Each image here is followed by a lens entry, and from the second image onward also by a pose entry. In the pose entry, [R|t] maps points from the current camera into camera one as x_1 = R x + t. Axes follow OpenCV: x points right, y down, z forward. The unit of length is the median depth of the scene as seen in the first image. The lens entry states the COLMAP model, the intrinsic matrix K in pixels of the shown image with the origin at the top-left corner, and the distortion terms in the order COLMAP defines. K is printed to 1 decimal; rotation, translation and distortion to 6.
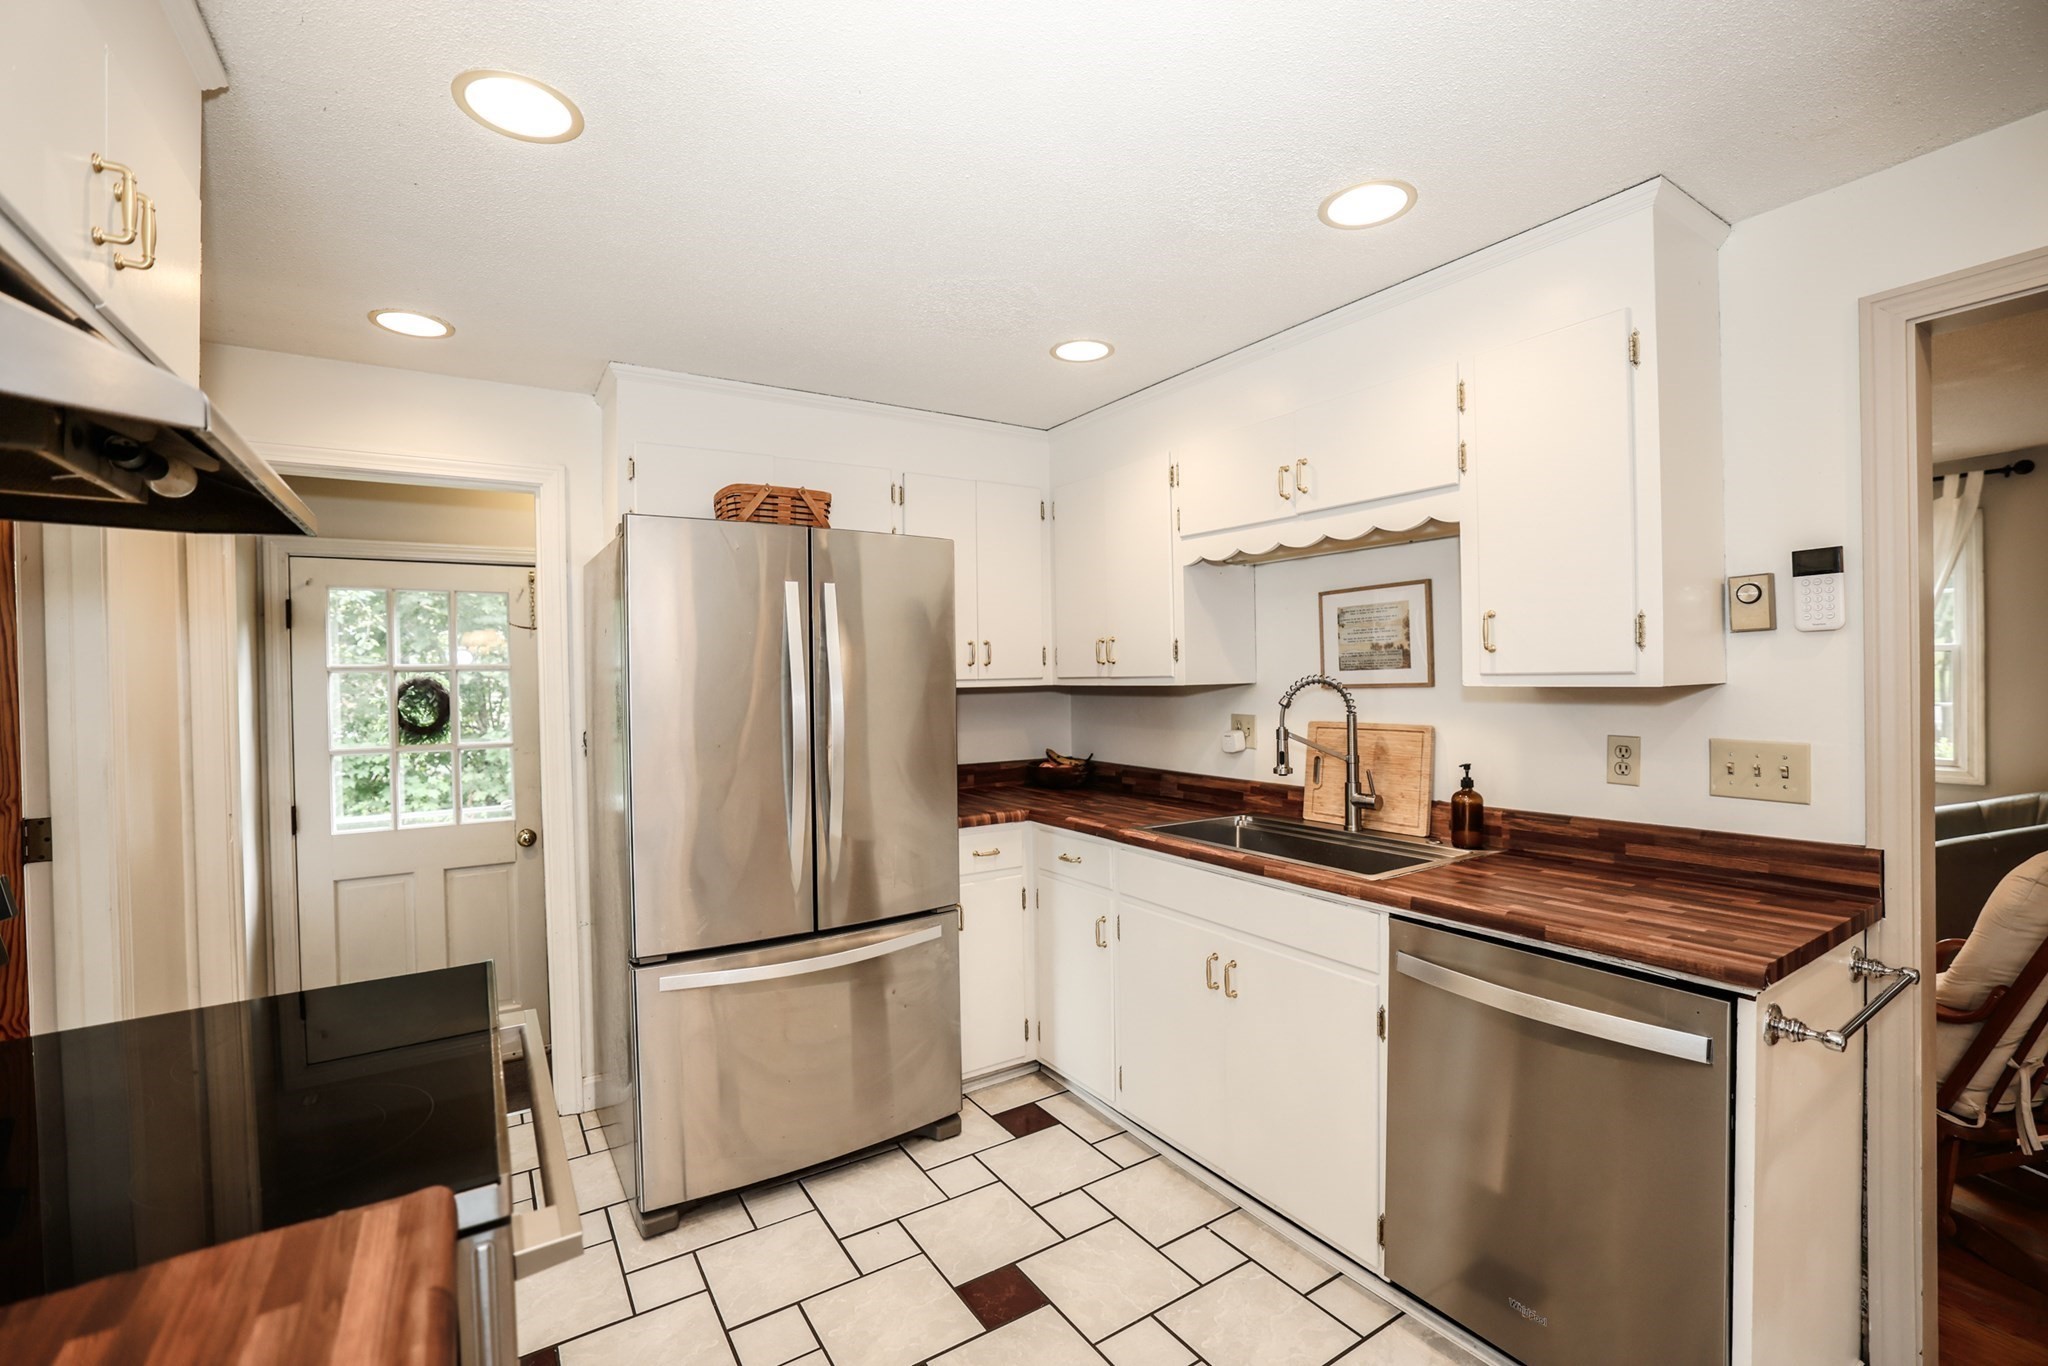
lens RADIAL K [[895.7, 0, 1025.3], [0, 895.7, 668.7], [0, 0, 1]] dist [-0.047236, 0.013524]
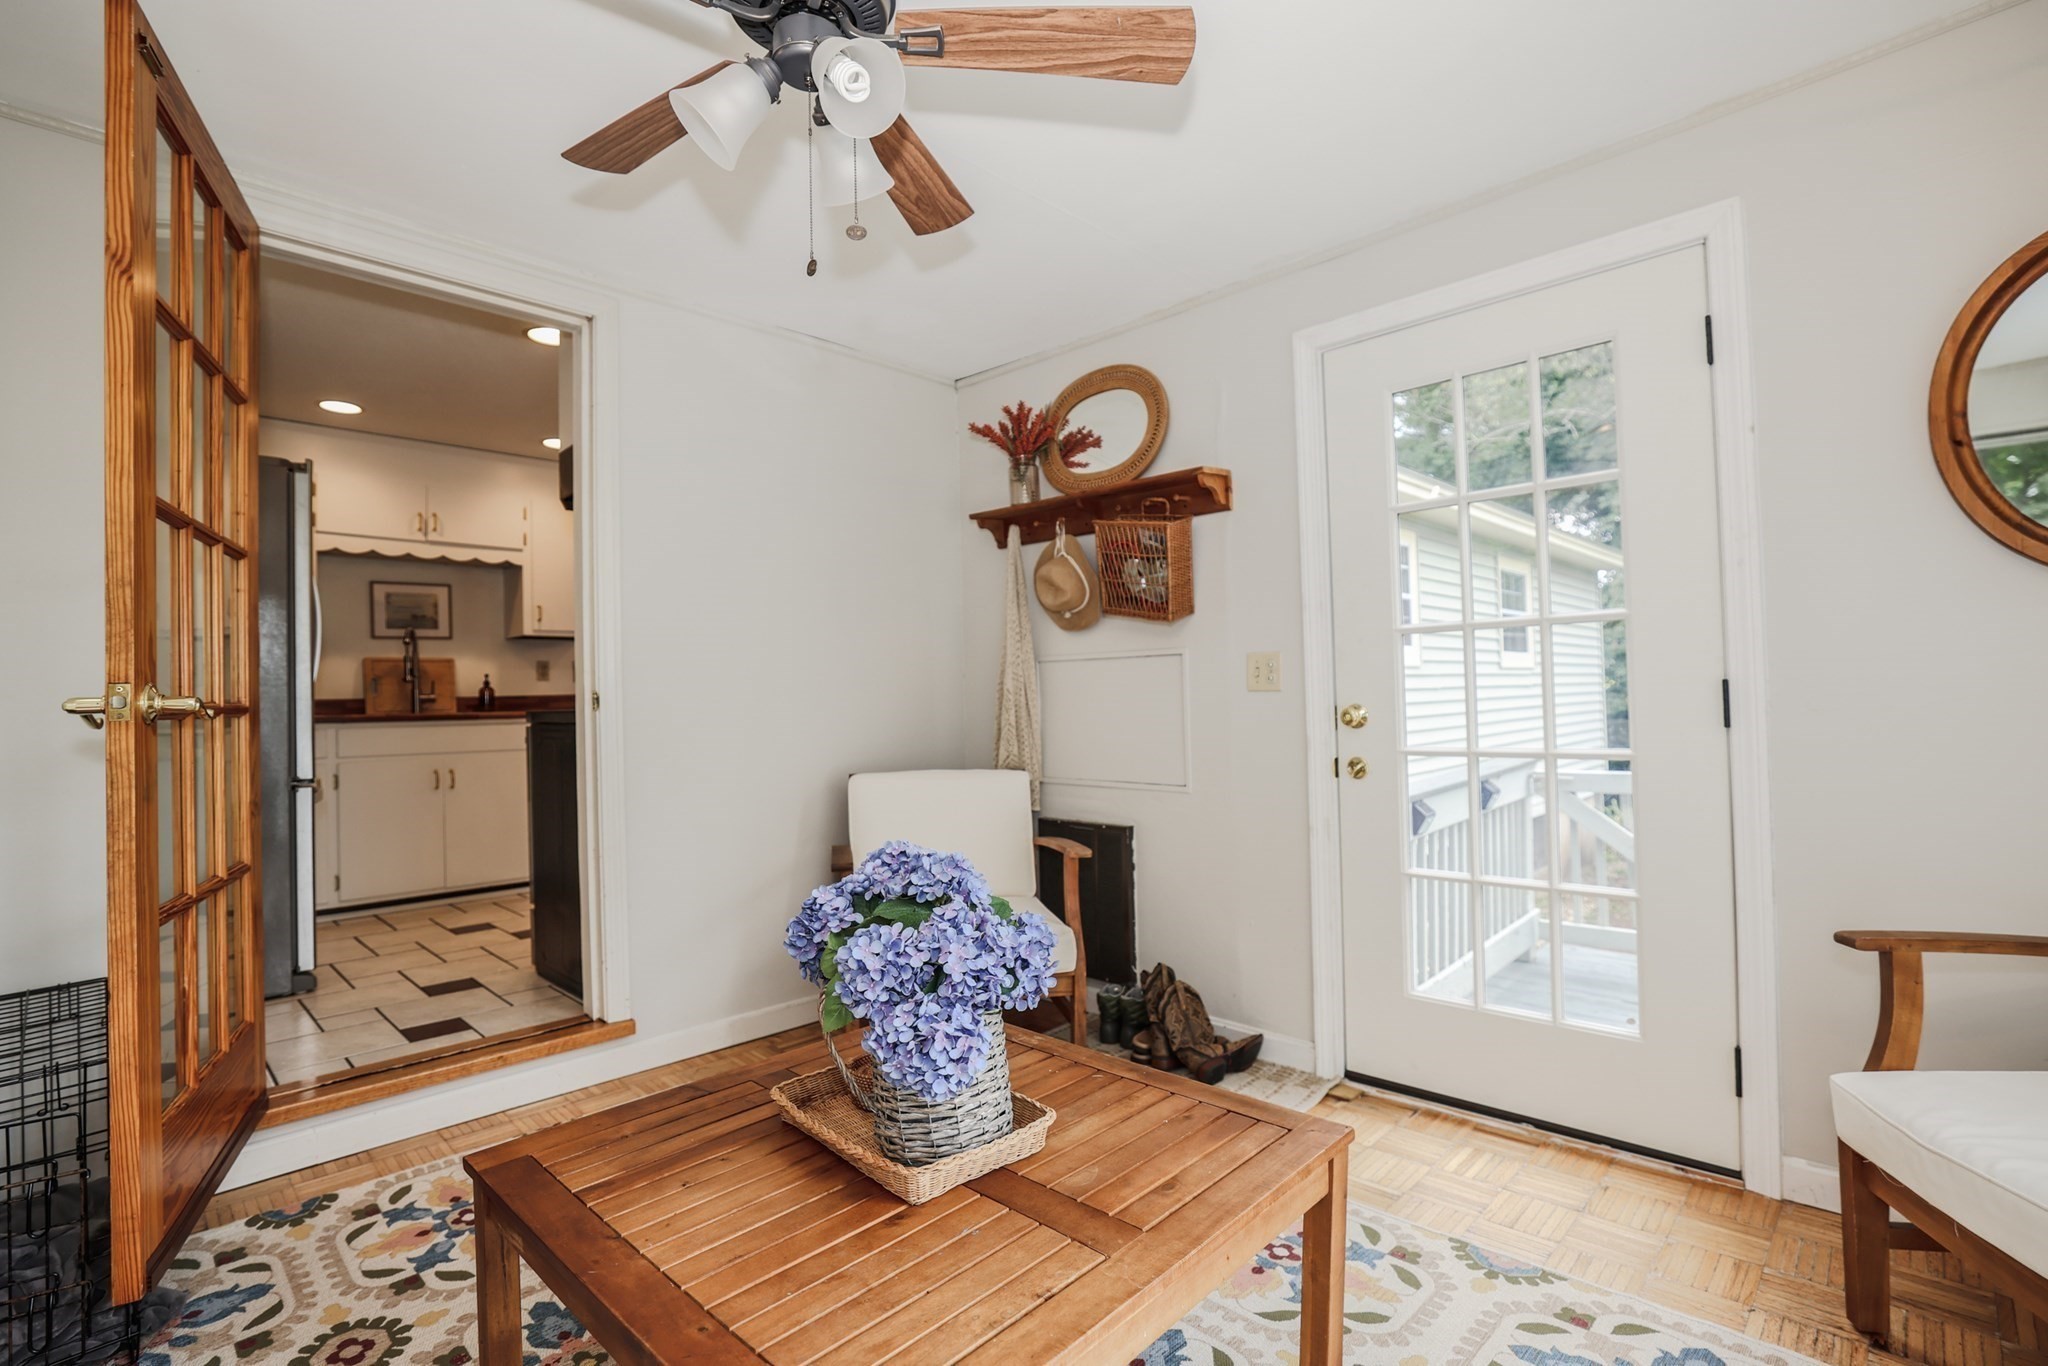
lens RADIAL K [[895.7, 0, 1025.3], [0, 895.7, 668.7], [0, 0, 1]] dist [-0.047236, 0.013524]
pose [[-0.197595, 0.041692, 0.979397, -1.705243], [0.023057, 0.999016, -0.037876, 0.189153], [-0.980013, 0.015098, -0.198362, 0.137172]]
